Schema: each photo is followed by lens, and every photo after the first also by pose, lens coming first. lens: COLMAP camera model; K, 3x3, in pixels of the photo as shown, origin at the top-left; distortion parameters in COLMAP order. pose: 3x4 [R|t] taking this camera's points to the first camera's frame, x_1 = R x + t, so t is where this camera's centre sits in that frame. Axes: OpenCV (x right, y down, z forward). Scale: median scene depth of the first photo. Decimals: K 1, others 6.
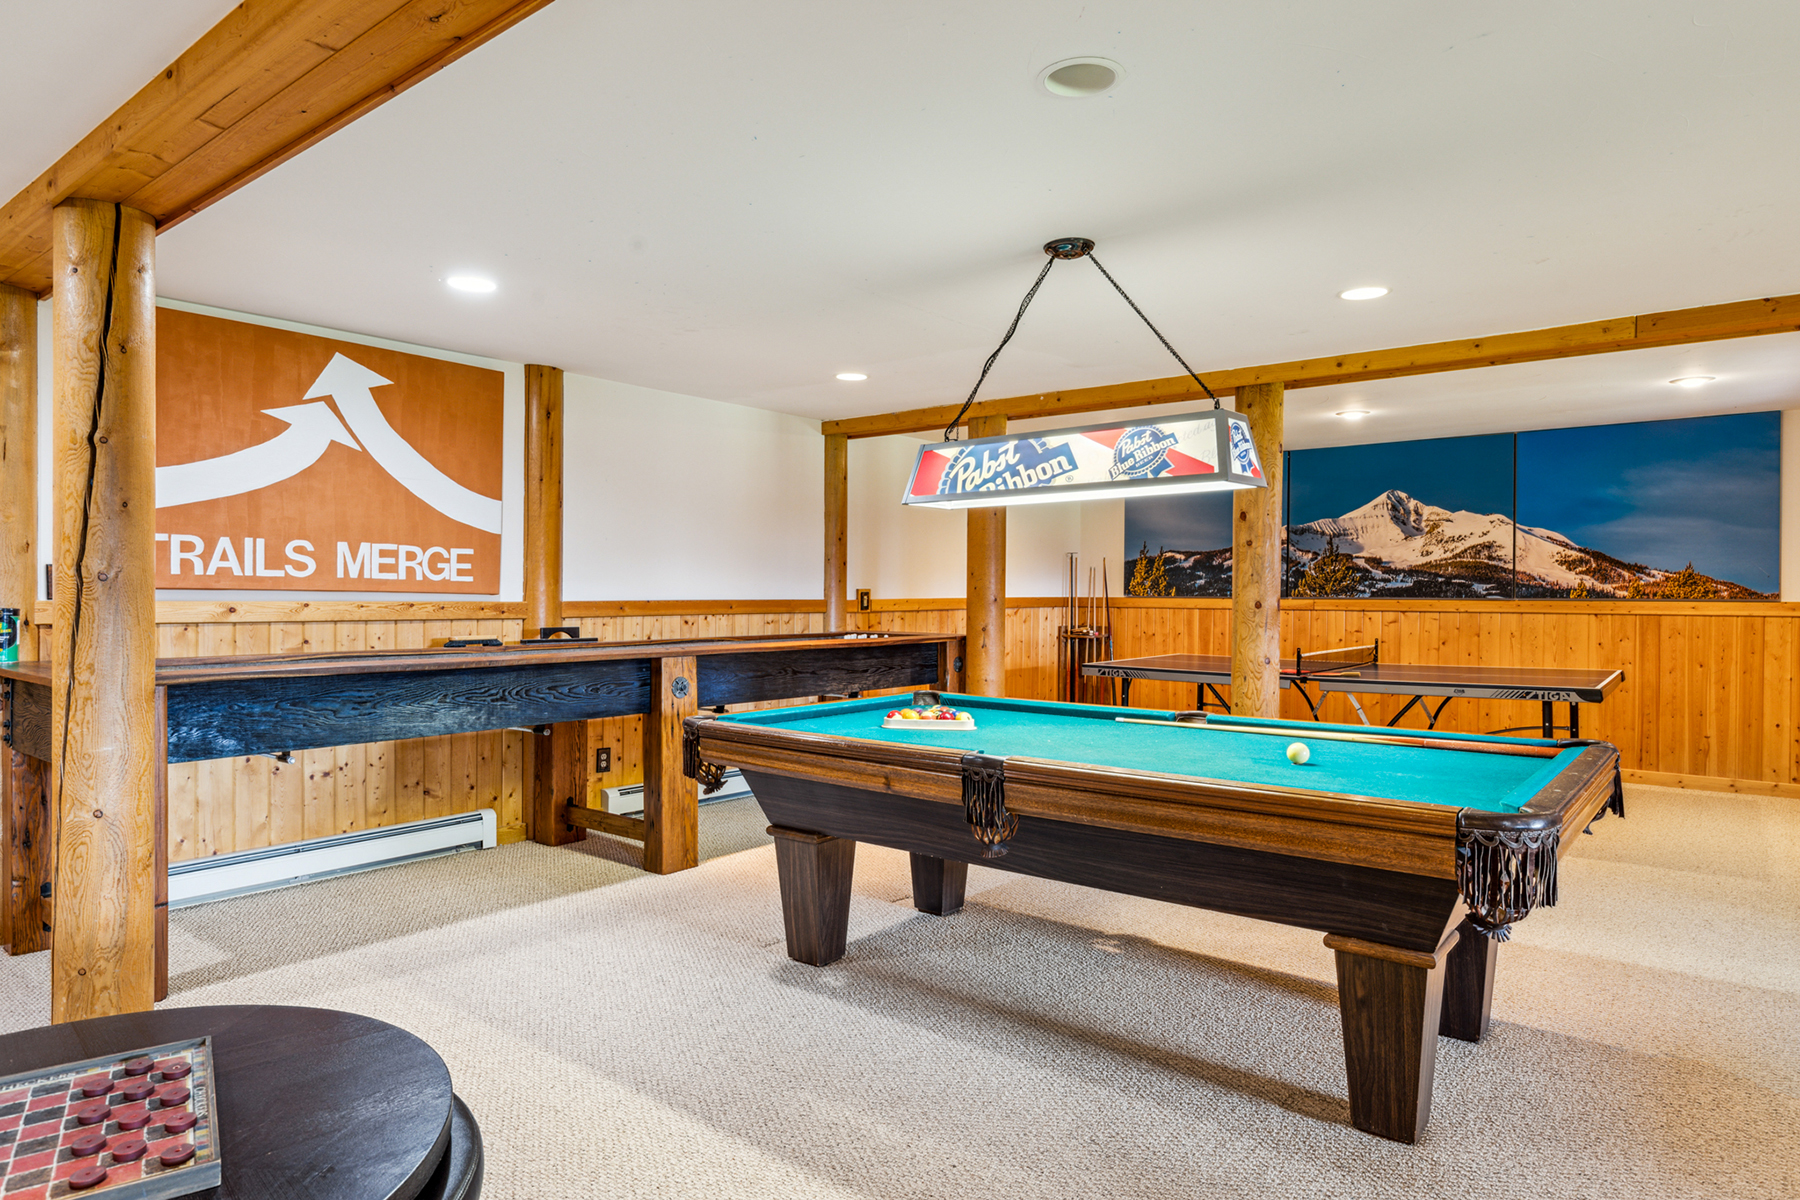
lens RADIAL K [[1070.0, 0, 901.8], [0, 1070.0, 596.1], [0, 0, 1]] dist [0.004825, -0.000860]
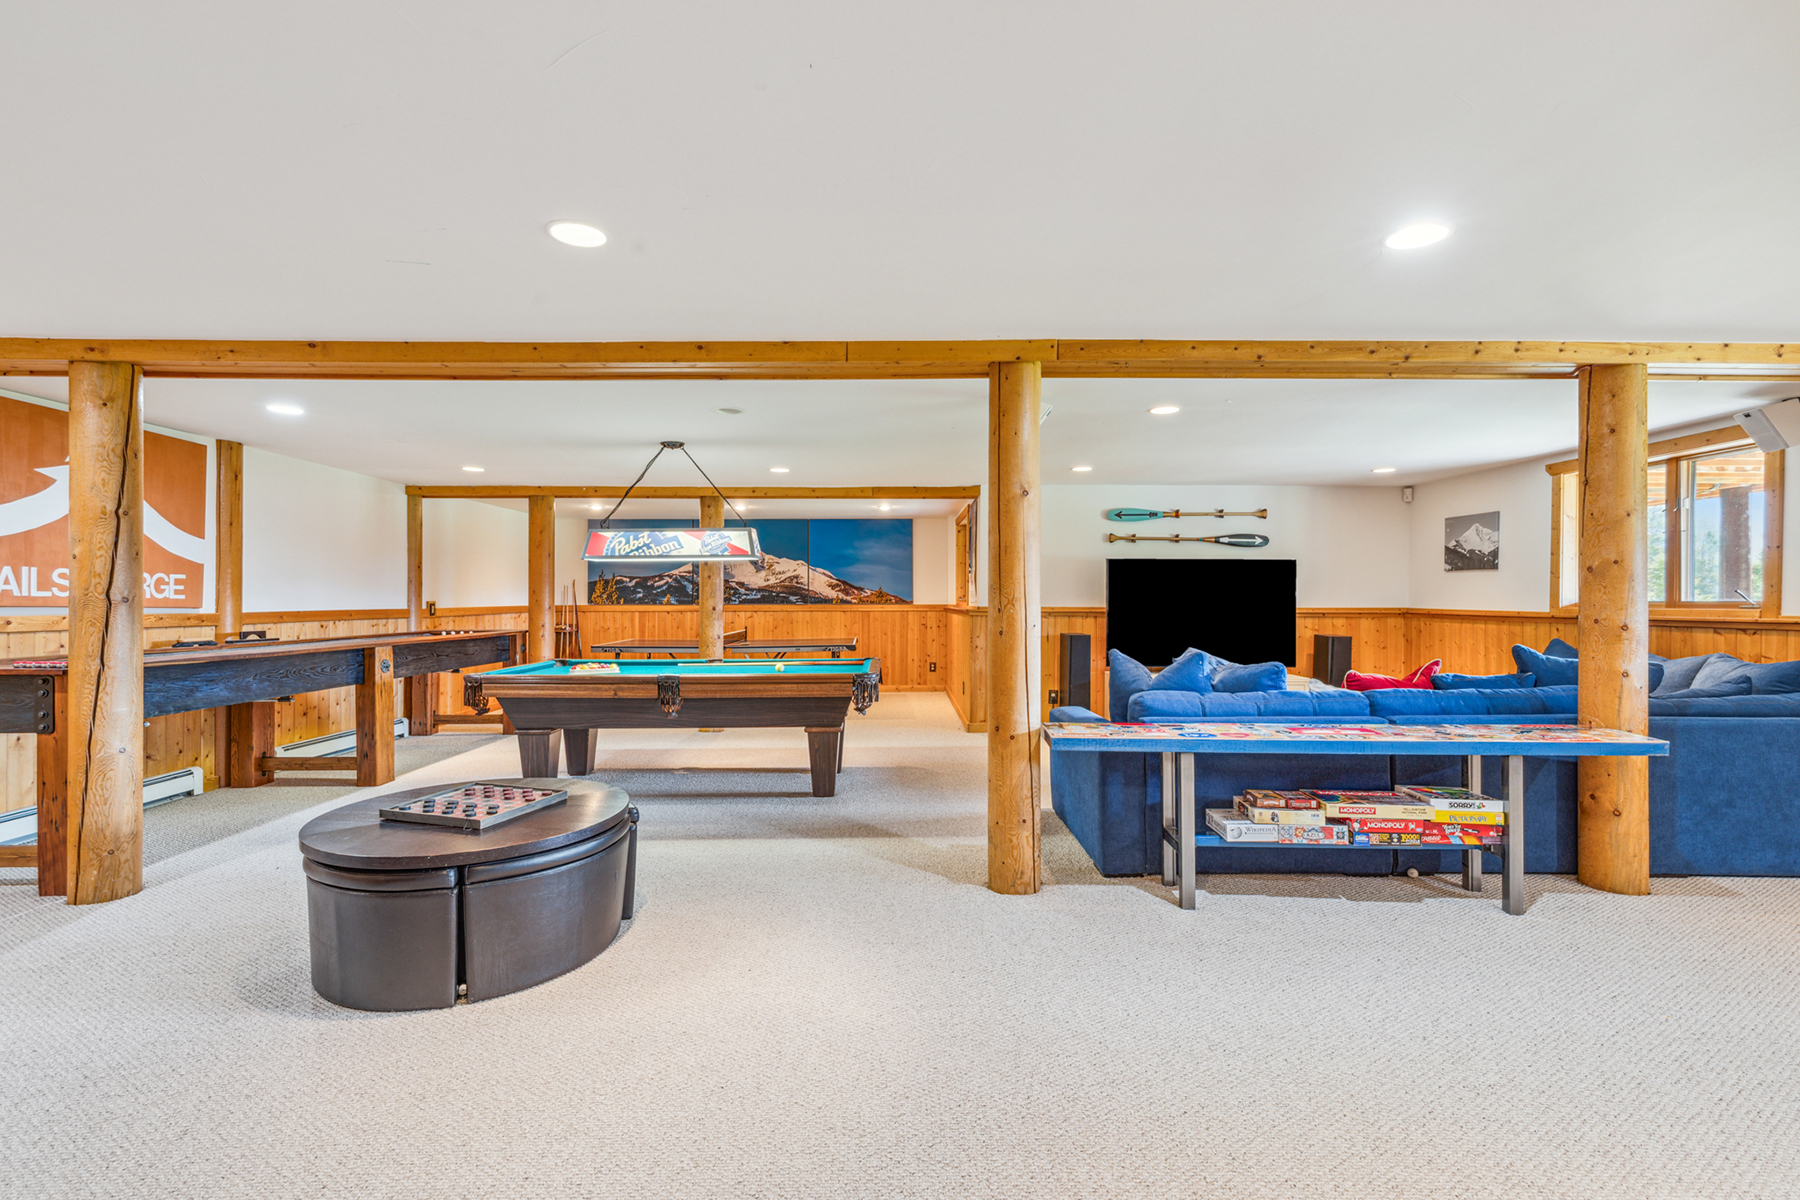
lens RADIAL K [[820.8, 0, 900.0], [0, 820.8, 592.3], [0, 0, 1]] dist [0.008225, -0.000780]
pose [[0.771336, 0.000143, 0.636428, -0.349834], [0.007394, 0.999930, -0.009186, -0.005137], [-0.636385, 0.011791, 0.771281, -0.363466]]
